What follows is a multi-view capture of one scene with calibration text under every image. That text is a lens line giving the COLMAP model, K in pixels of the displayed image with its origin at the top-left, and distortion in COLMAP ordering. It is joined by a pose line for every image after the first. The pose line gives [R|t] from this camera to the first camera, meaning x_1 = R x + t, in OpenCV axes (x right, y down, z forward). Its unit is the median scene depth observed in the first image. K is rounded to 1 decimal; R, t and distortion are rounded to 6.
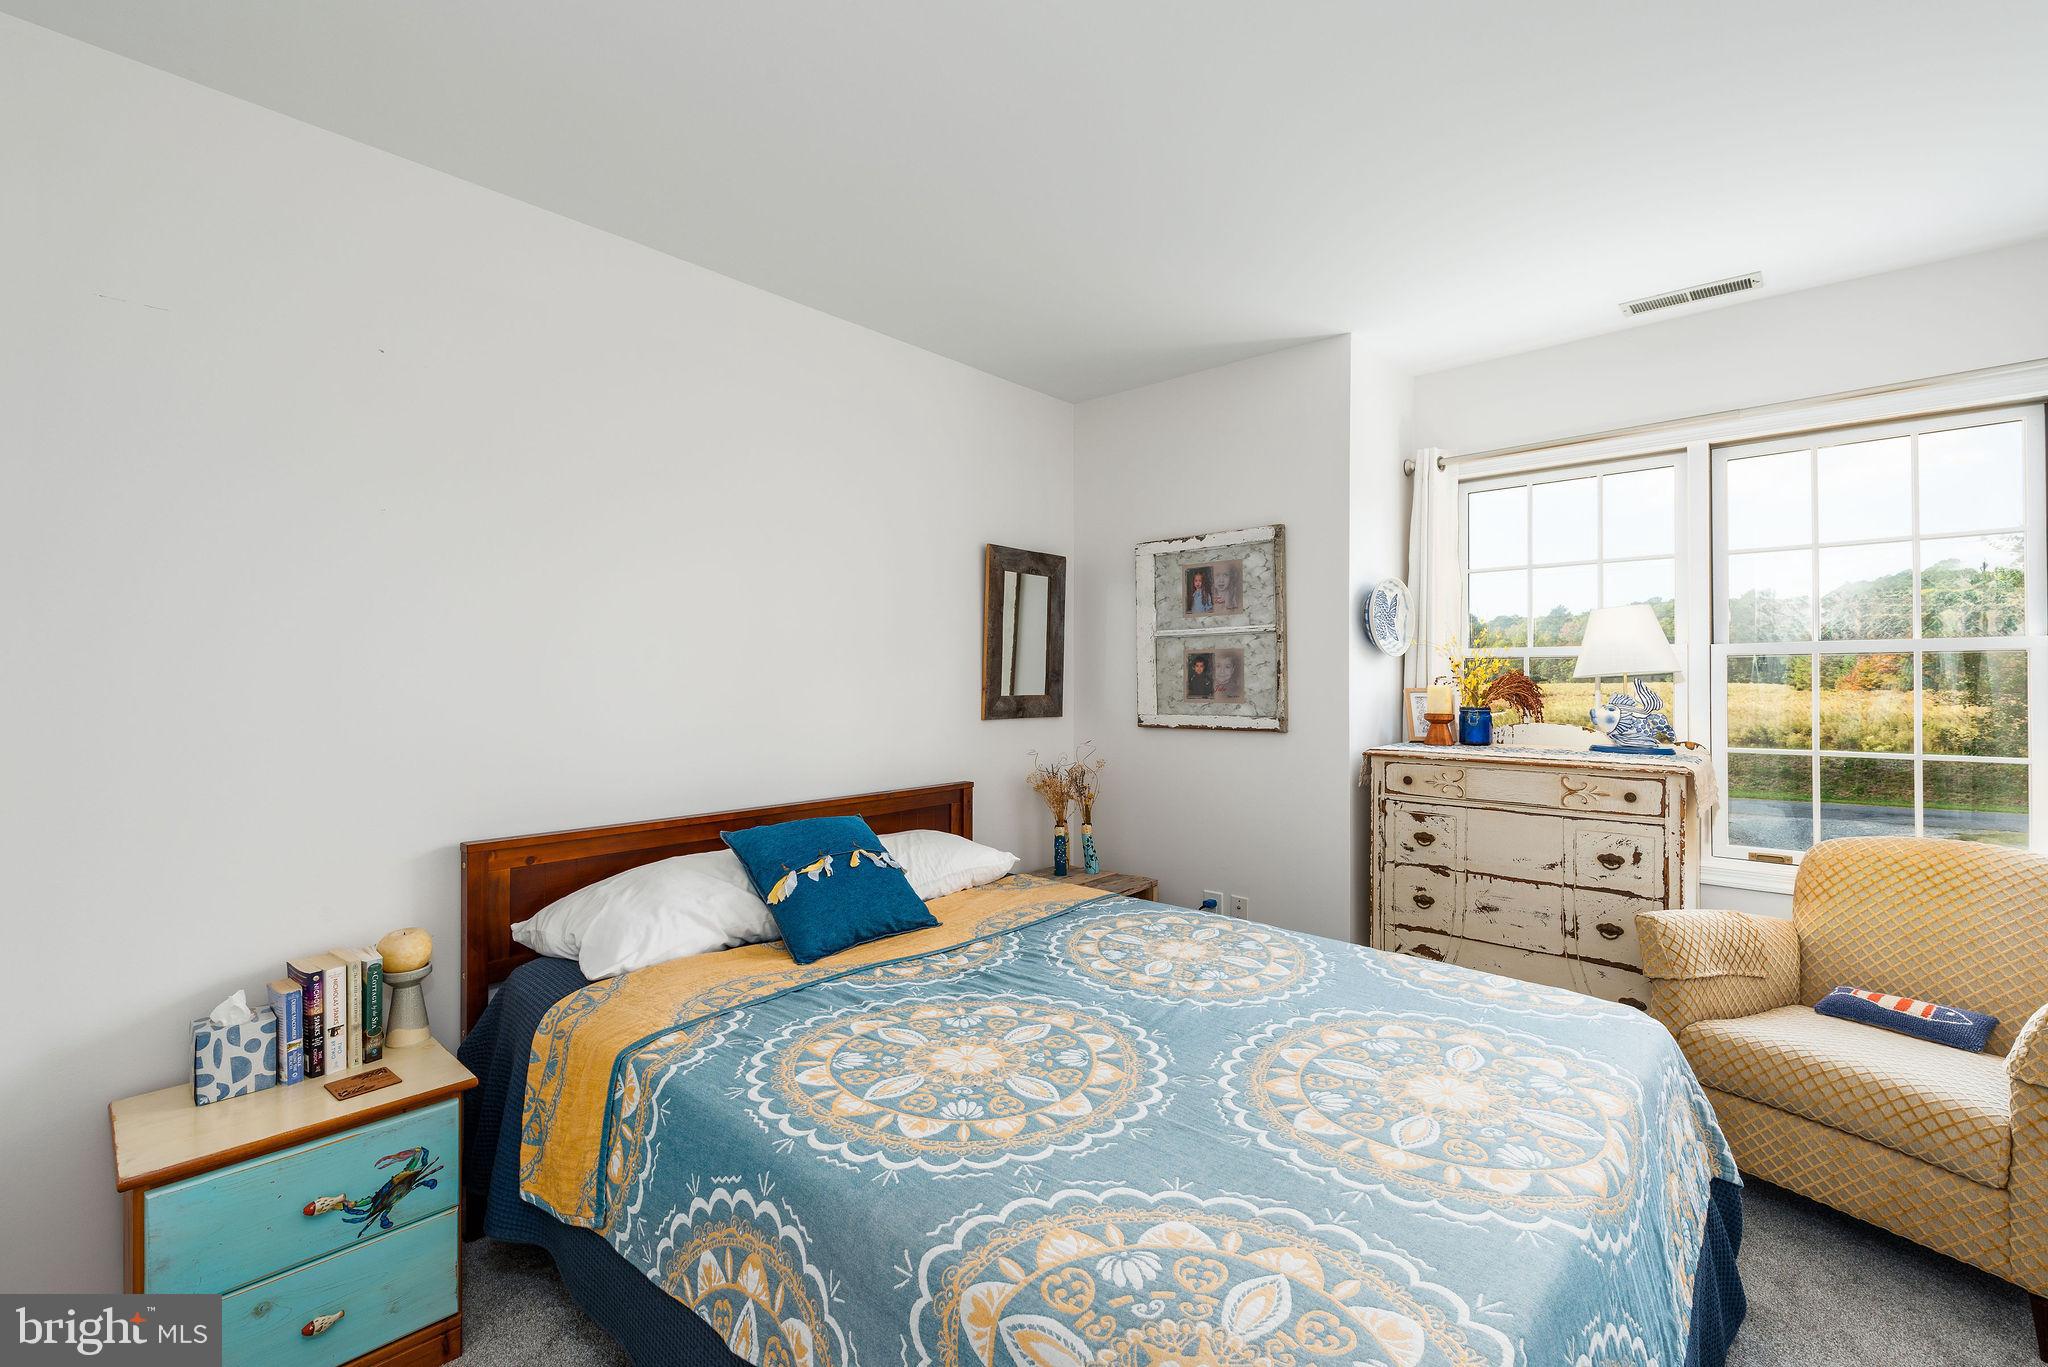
lens RADIAL K [[861.0, 0, 1018.0], [0, 861.0, 680.0], [0, 0, 1]] dist [0.010420, -0.003548]
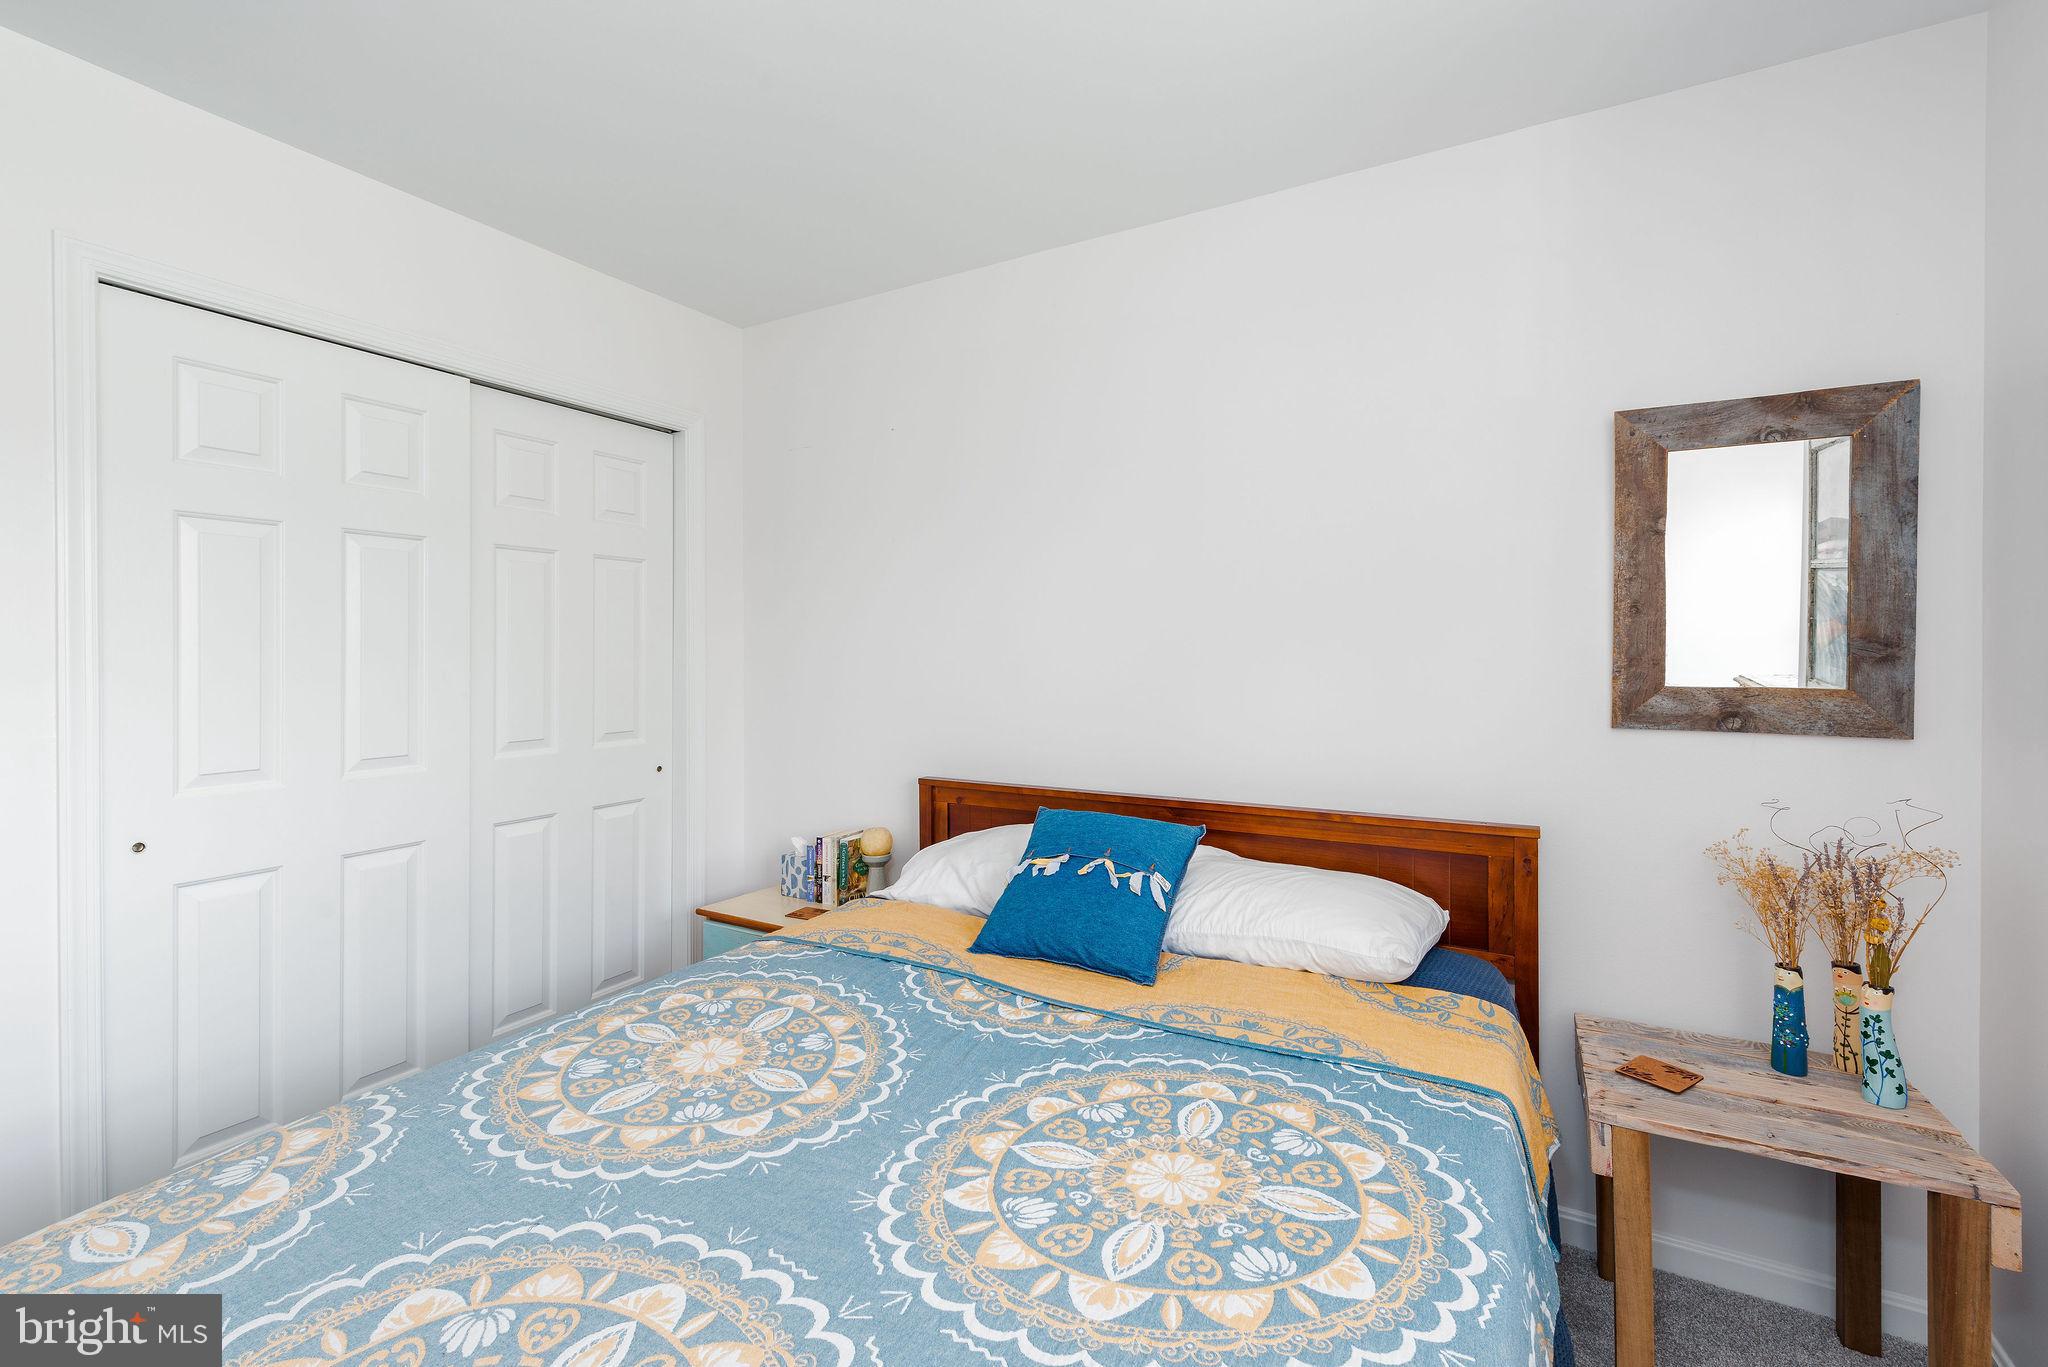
lens RADIAL K [[861.0, 0, 992.5], [0, 861.0, 653.9], [0, 0, 1]] dist [0.010420, -0.003548]
pose [[0.237351, 0.003389, -0.971418, 0.715815], [0.000851, 0.999993, 0.003697, -0.007749], [0.971424, -0.001705, 0.237347, 0.817033]]
